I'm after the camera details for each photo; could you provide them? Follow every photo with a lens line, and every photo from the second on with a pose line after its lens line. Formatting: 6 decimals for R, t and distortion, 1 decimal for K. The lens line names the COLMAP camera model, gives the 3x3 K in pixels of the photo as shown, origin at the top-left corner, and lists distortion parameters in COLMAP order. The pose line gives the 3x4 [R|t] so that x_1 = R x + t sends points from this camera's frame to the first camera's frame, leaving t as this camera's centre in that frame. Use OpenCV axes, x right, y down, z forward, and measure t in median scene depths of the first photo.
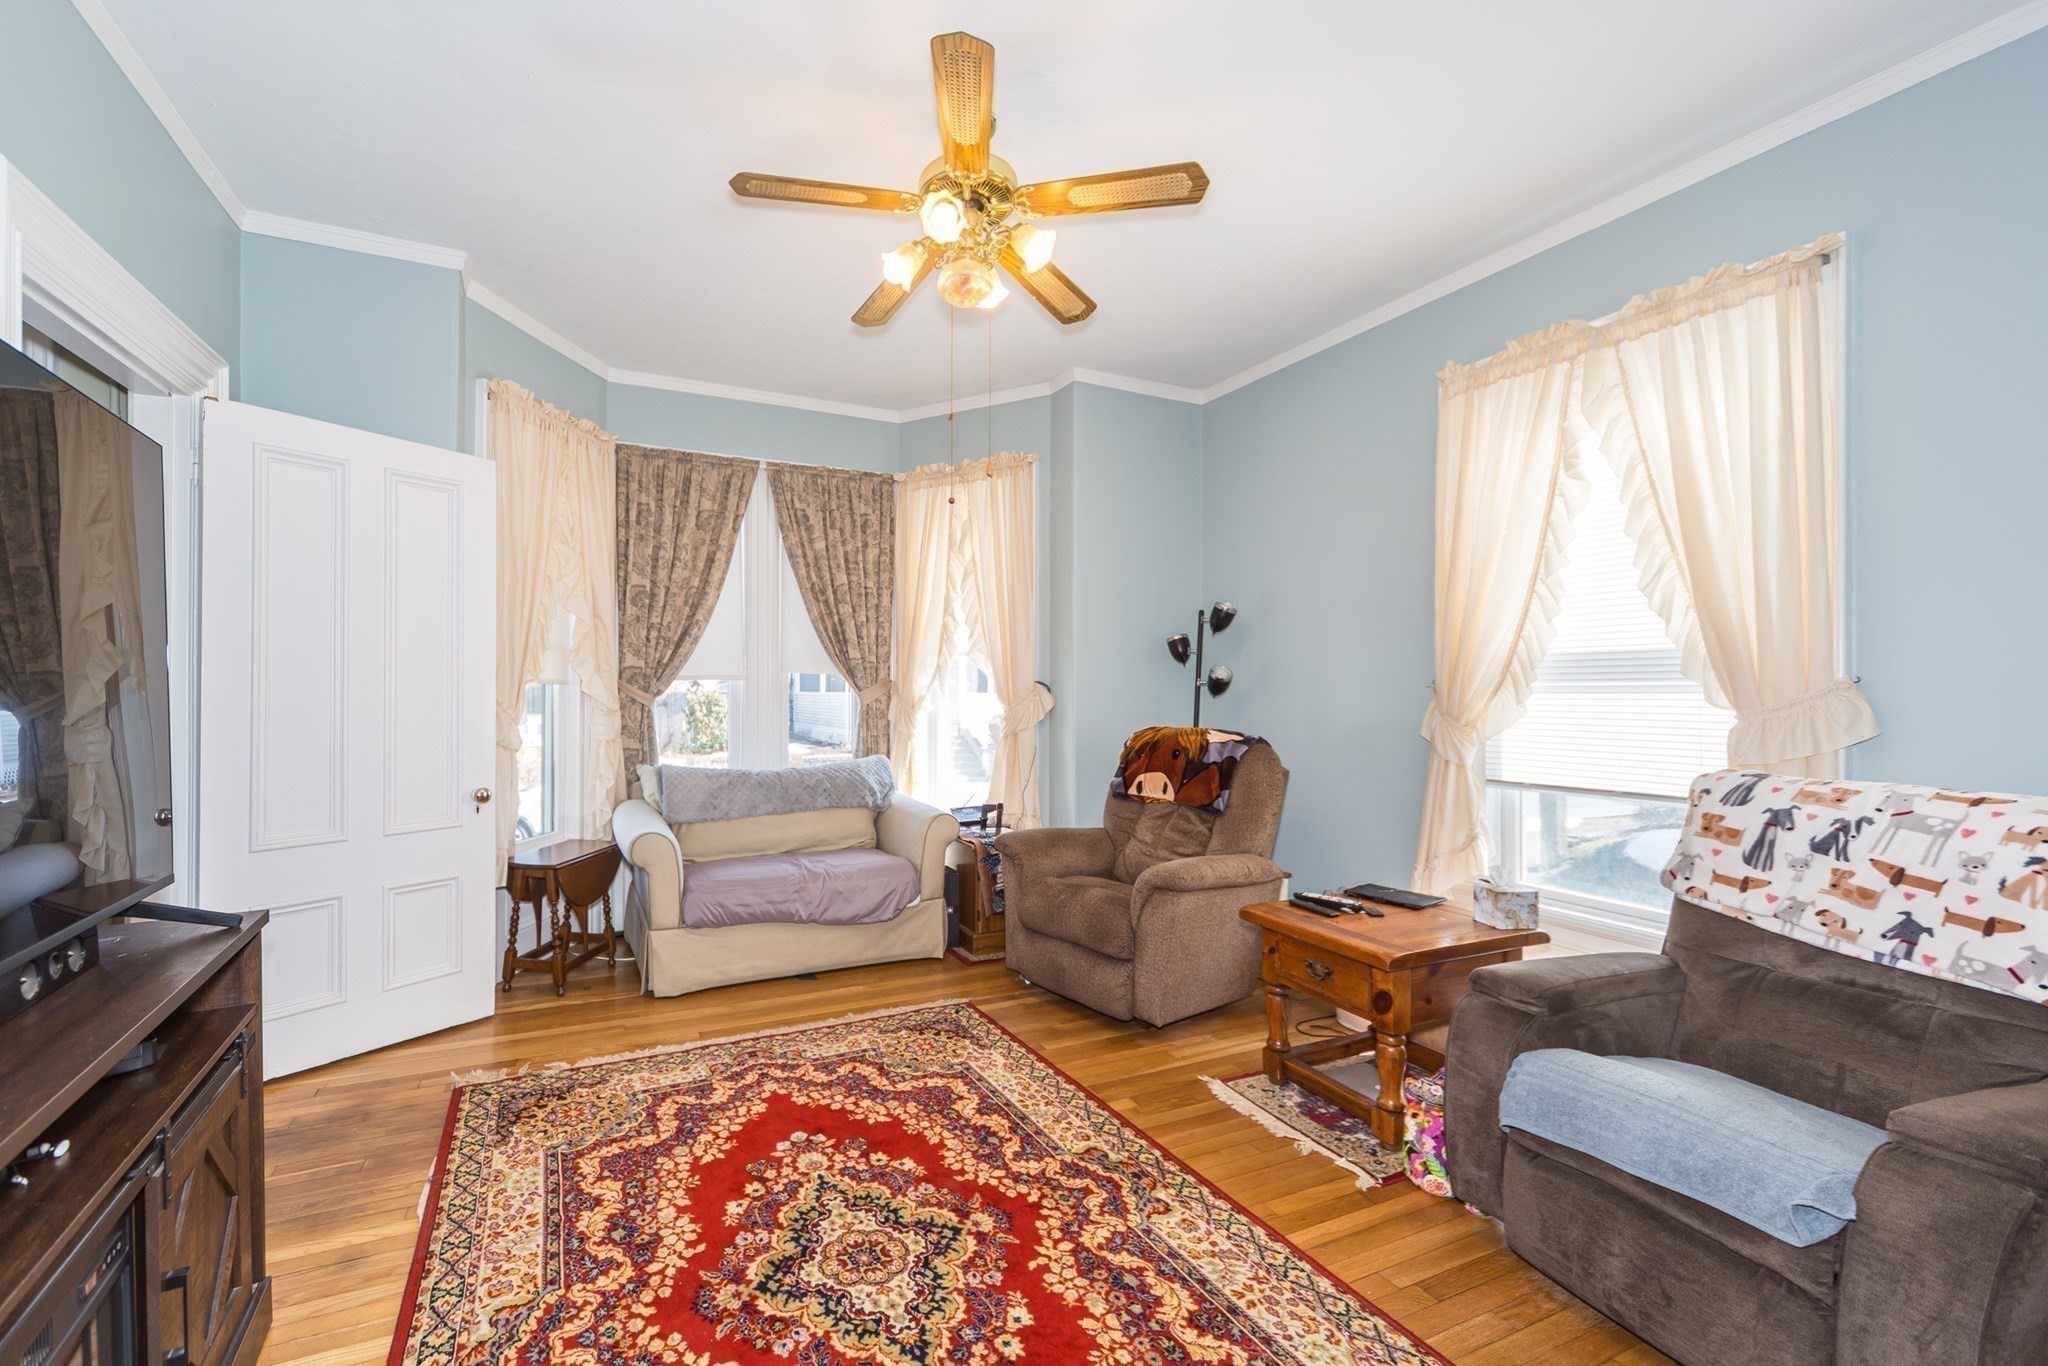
lens RADIAL K [[909.7, 0, 1018.7], [0, 909.7, 681.6], [0, 0, 1]] dist [0.000693, 0.000247]
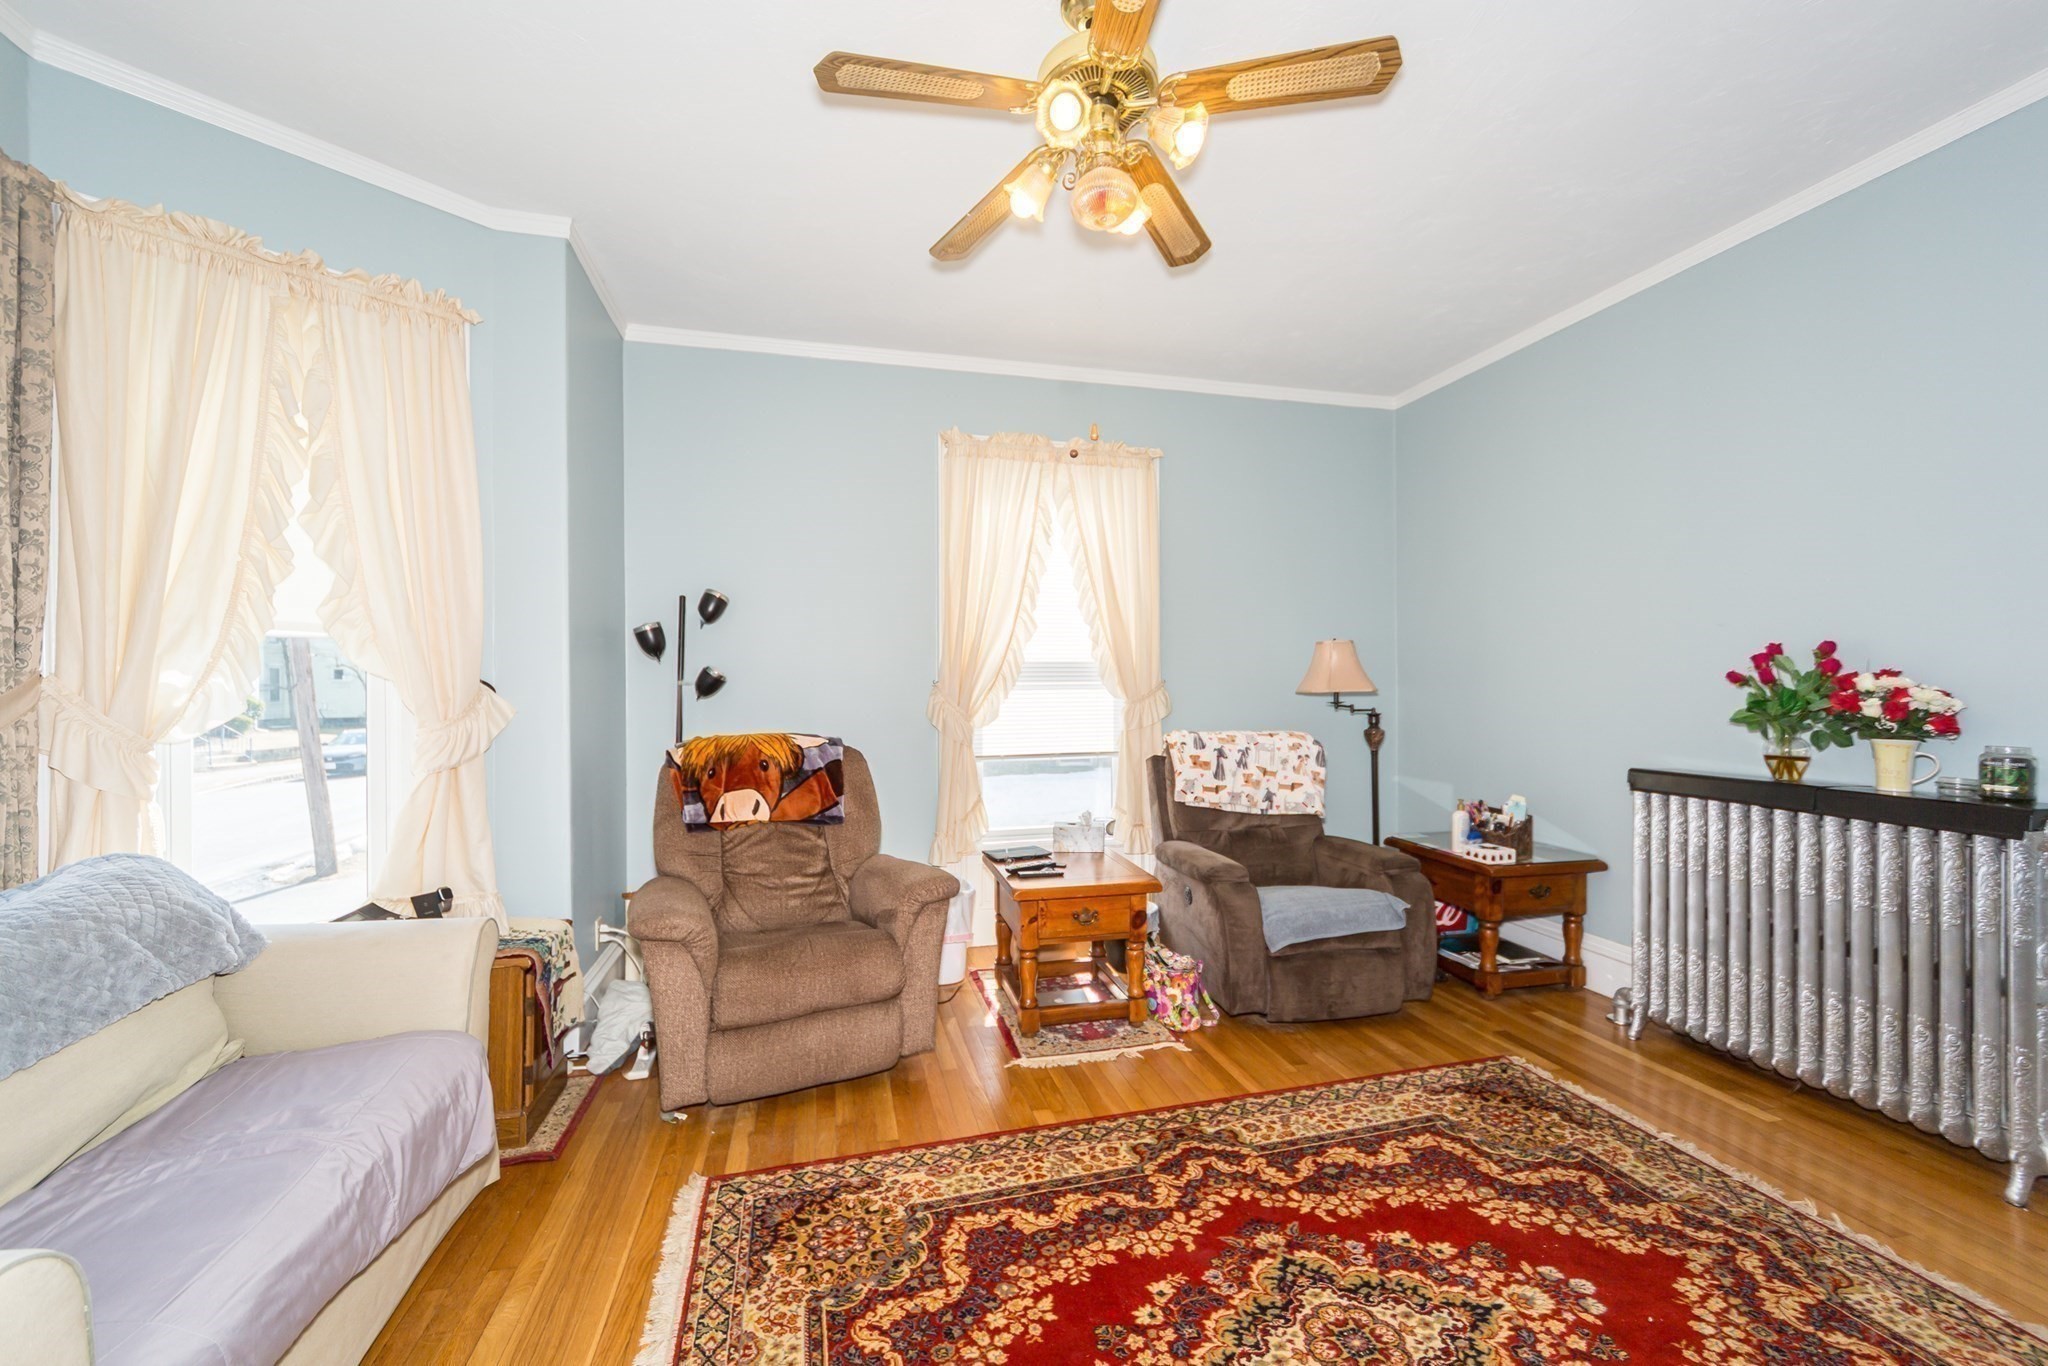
lens RADIAL K [[799.5, 0, 1017.4], [0, 799.5, 682.9], [0, 0, 1]] dist [0.003819, 0.000262]
pose [[0.190893, -0.001797, 0.981609, -0.803294], [-0.004275, 0.999987, 0.002662, -0.001629], [-0.981602, -0.004704, 0.190883, 0.955367]]
